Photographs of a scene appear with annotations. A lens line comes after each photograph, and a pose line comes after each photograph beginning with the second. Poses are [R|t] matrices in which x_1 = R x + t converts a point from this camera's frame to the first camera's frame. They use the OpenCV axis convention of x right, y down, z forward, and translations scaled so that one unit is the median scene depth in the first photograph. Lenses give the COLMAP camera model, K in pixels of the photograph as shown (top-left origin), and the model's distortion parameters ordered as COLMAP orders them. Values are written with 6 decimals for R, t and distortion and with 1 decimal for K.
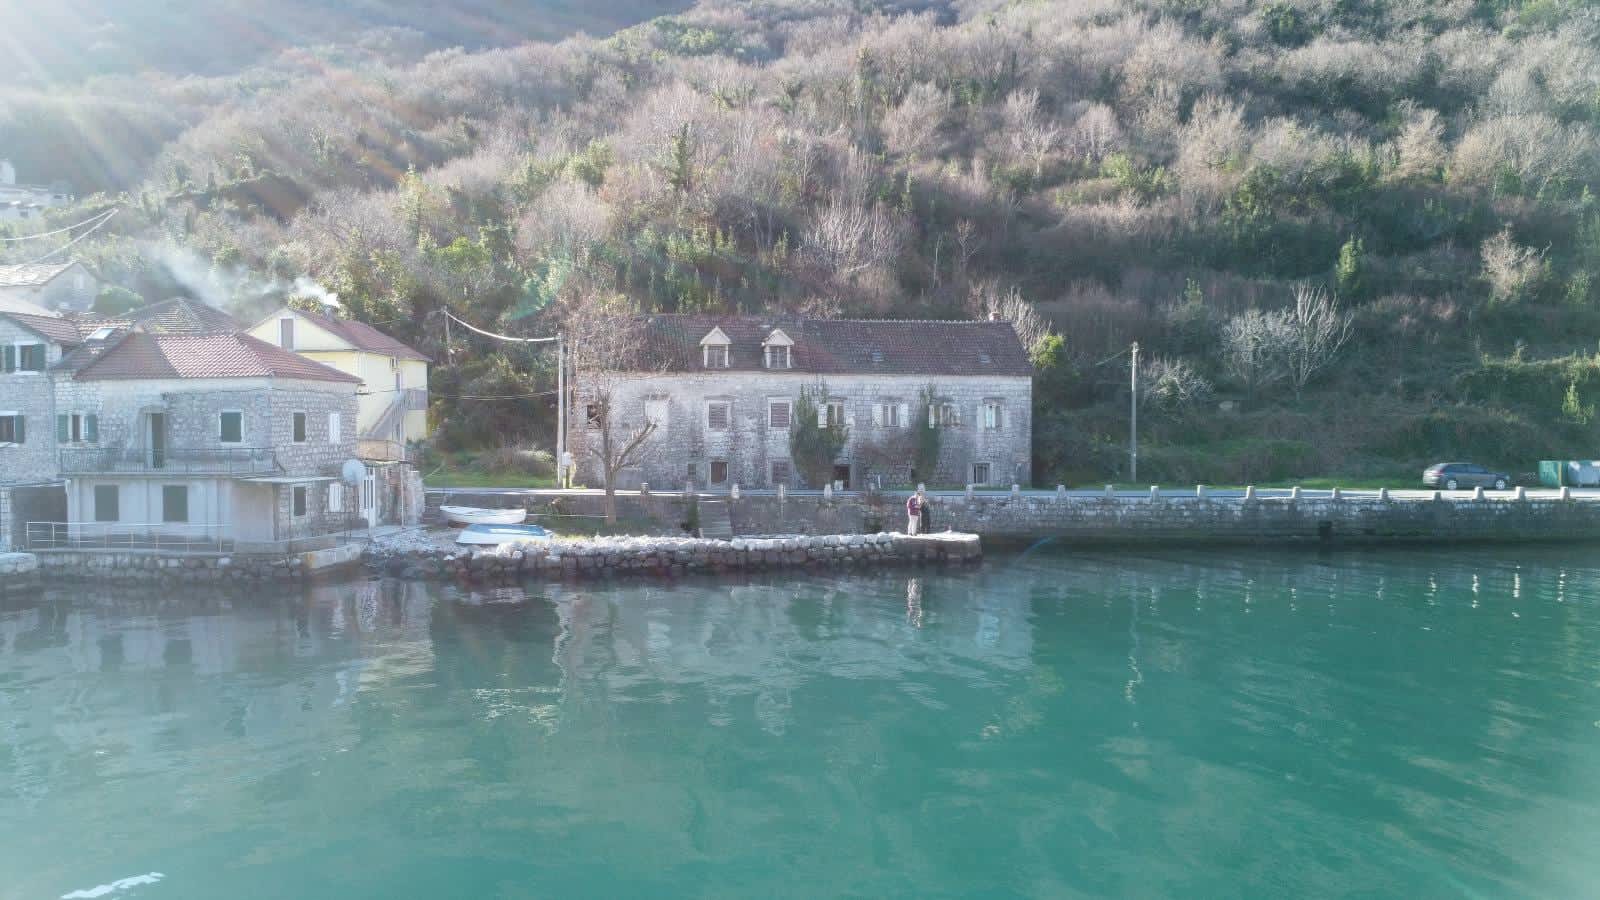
lens RADIAL K [[1164.4, 0, 797.3], [0, 1164.4, 449.7], [0, 0, 1]] dist [-0.019399, -0.025025]
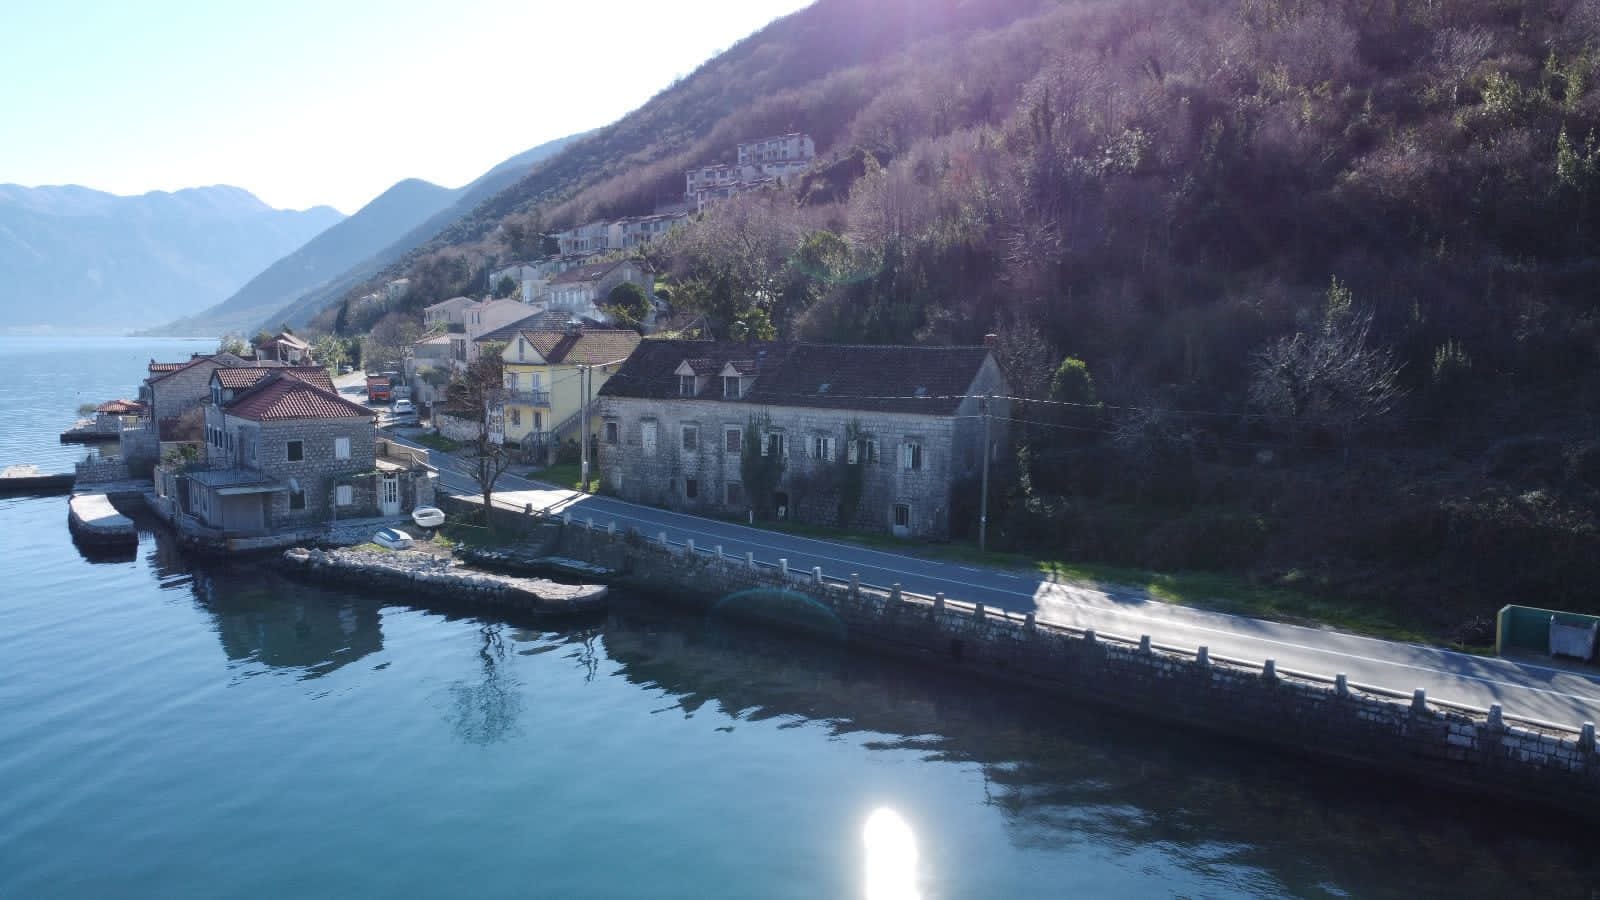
lens RADIAL K [[1164.4, 0, 800.3], [0, 1164.4, 453.0], [0, 0, 1]] dist [-0.019399, -0.025025]
pose [[0.718104, 0.080106, -0.691310, 0.782636], [-0.017059, 0.995081, 0.097585, -0.126156], [0.695727, -0.058283, 0.715938, 0.271938]]
